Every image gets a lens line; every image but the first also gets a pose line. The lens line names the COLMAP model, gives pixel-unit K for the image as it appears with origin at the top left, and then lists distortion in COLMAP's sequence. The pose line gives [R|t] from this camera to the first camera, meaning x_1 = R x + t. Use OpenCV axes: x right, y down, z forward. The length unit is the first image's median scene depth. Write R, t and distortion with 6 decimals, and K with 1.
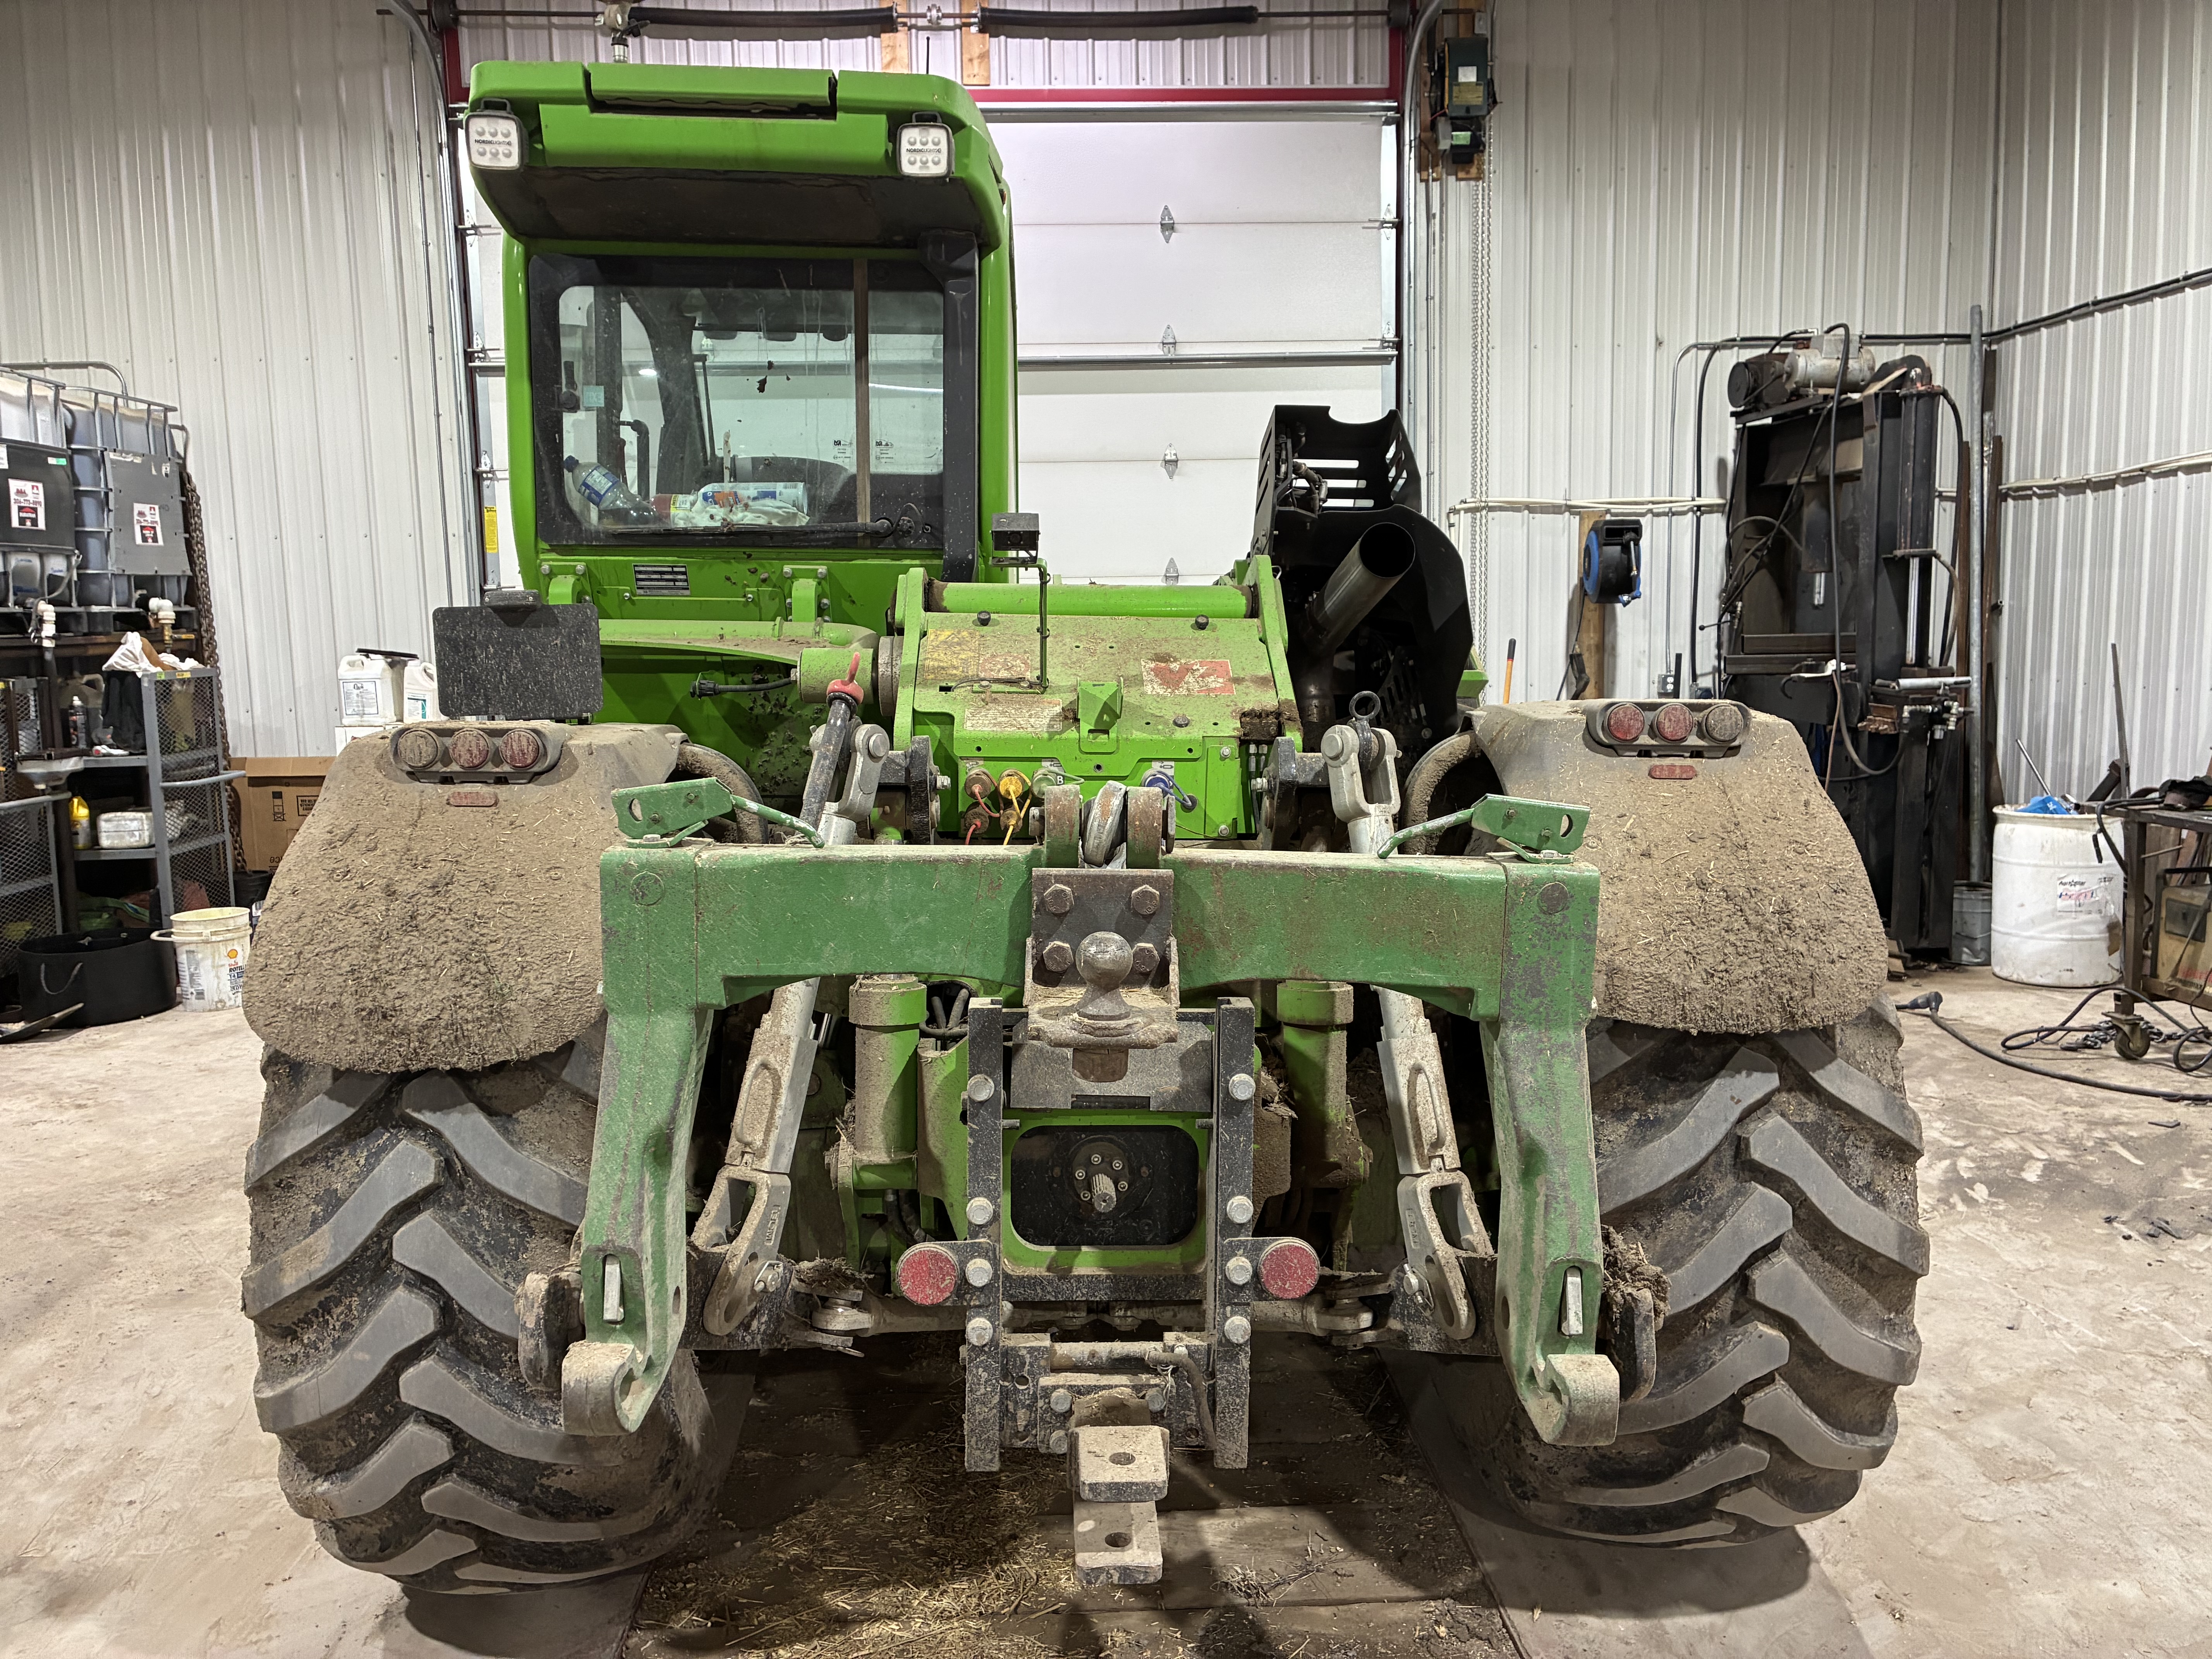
lens RADIAL K [[1689.1, 0, 1102.1], [0, 1689.1, 836.5], [0, 0, 1]] dist [0.050894, -0.067067]
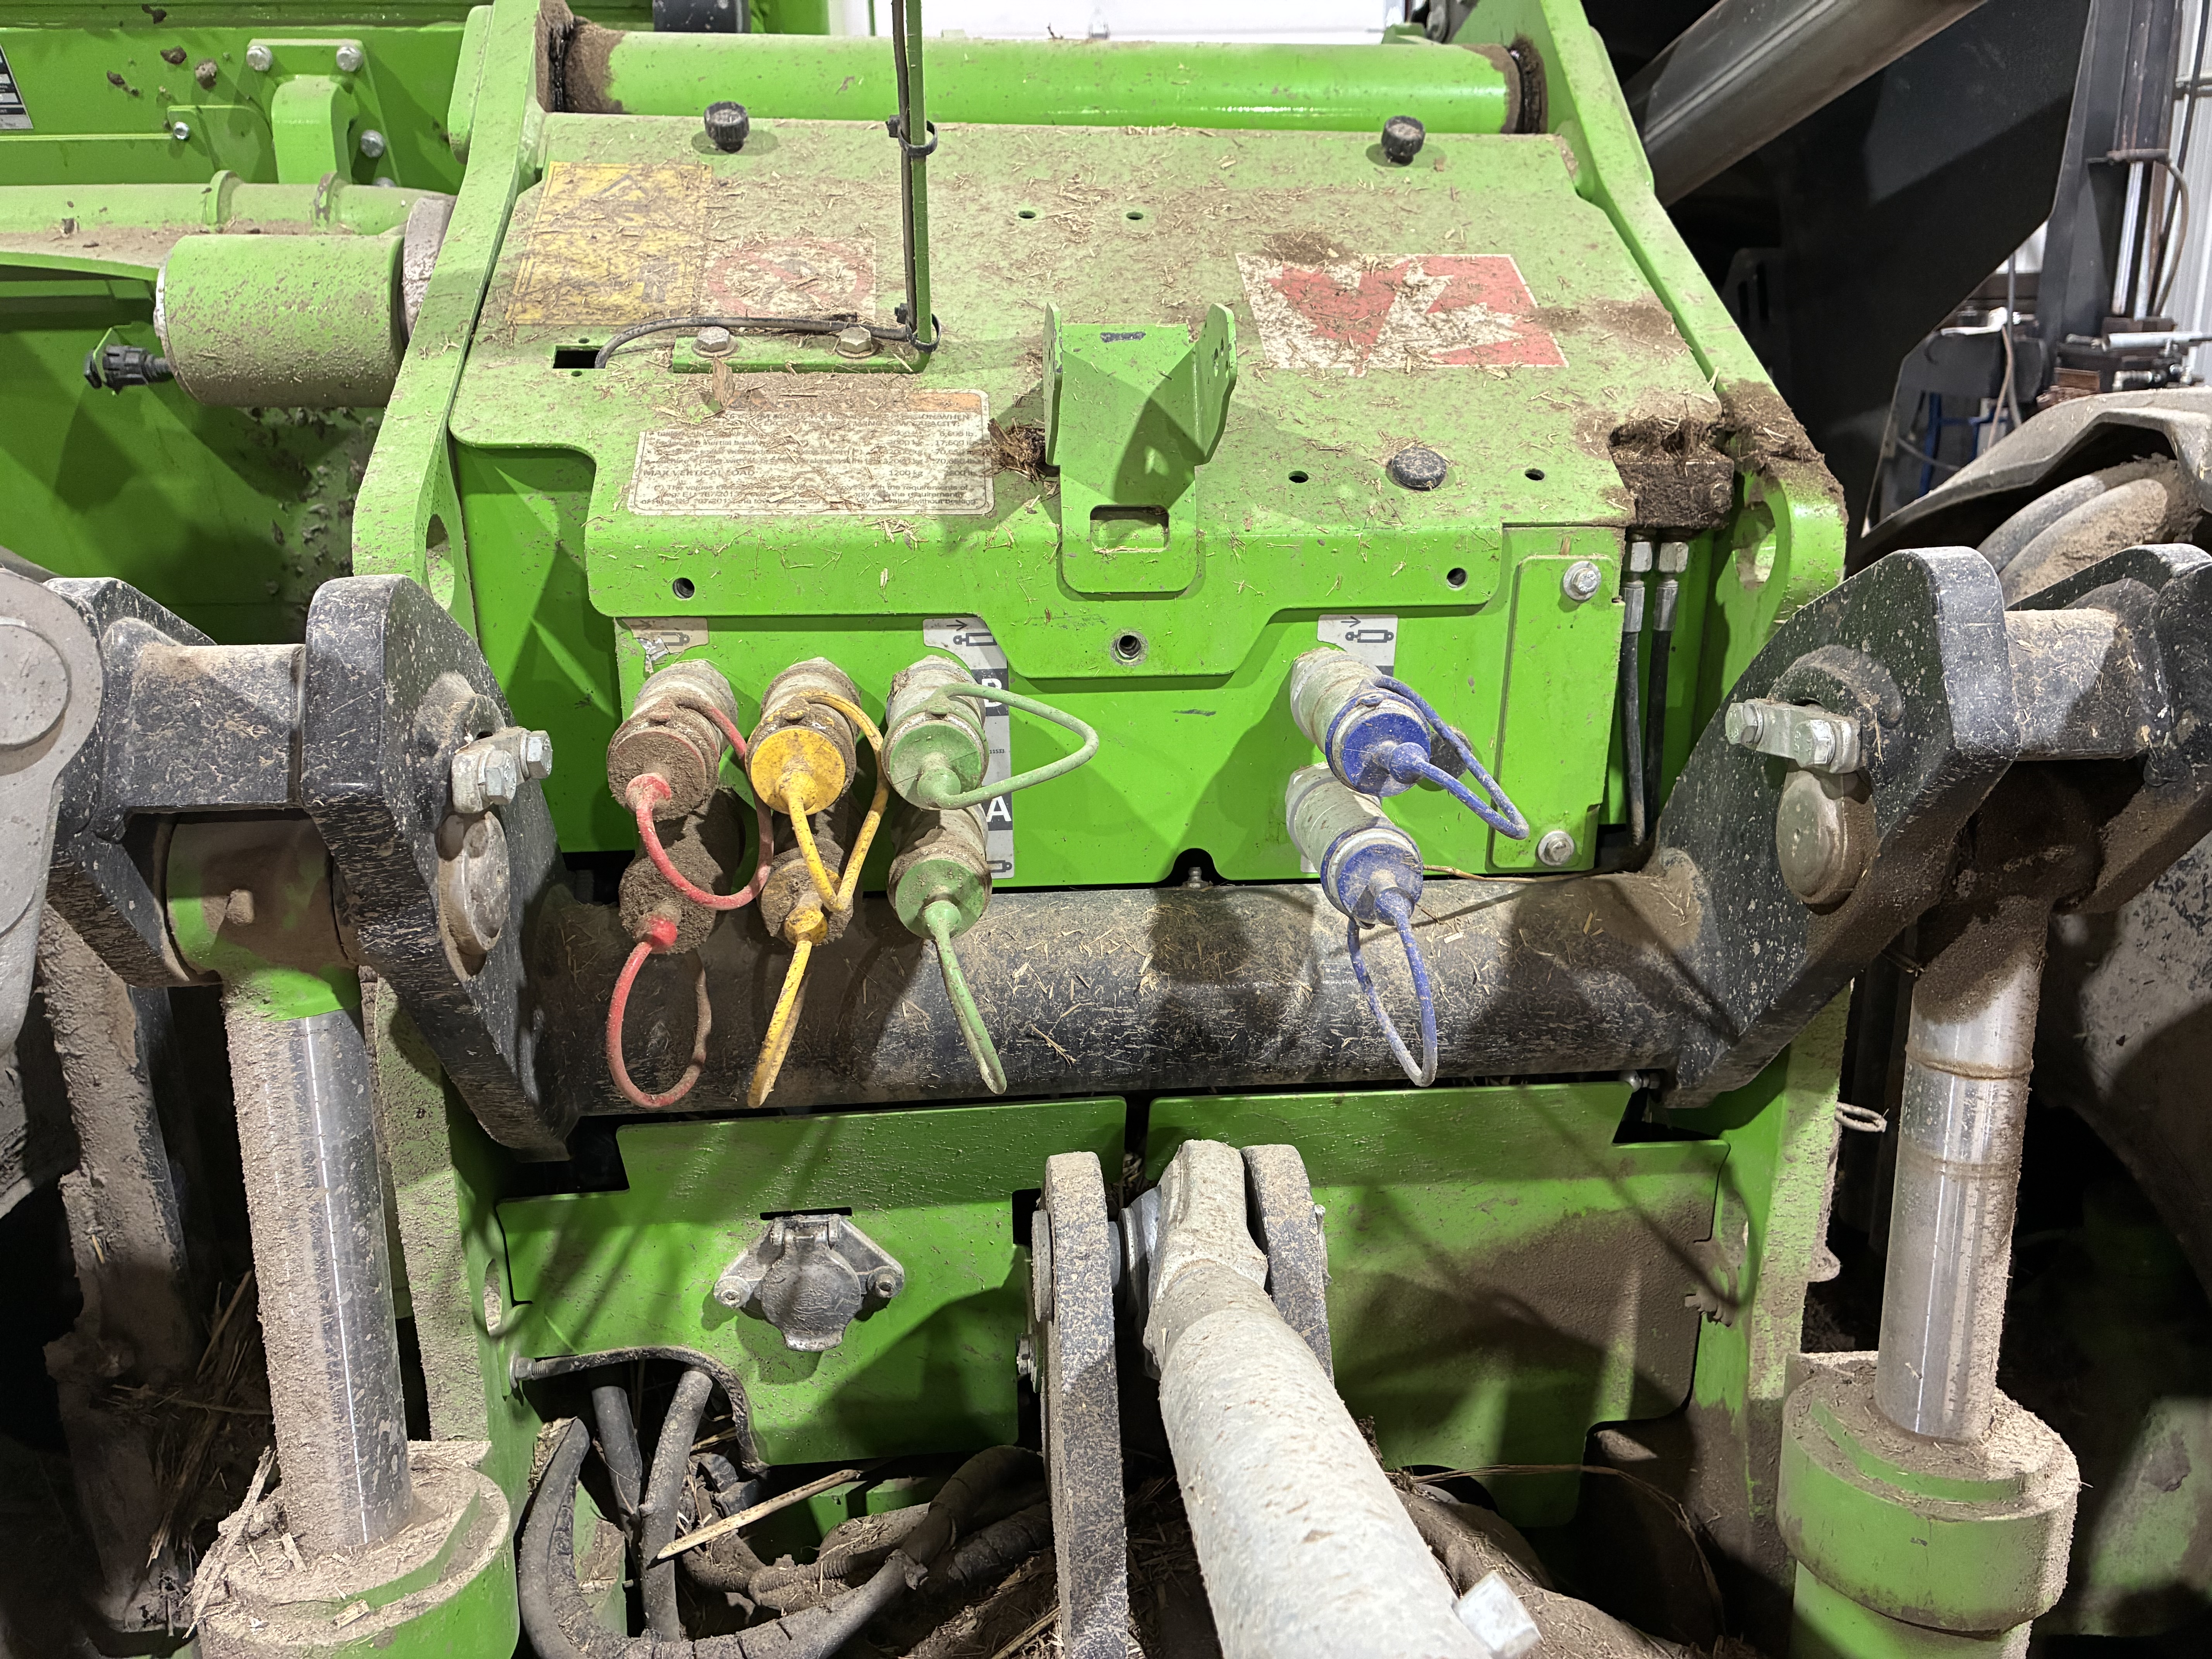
lens RADIAL K [[1689.1, 0, 1111.7], [0, 1689.1, 820.0], [0, 0, 1]] dist [0.050894, -0.067067]
pose [[0.997991, -0.027596, 0.057022, -0.021091], [0.017214, 0.984395, 0.175129, -0.059471], [-0.060966, -0.173796, 0.982893, 0.701014]]
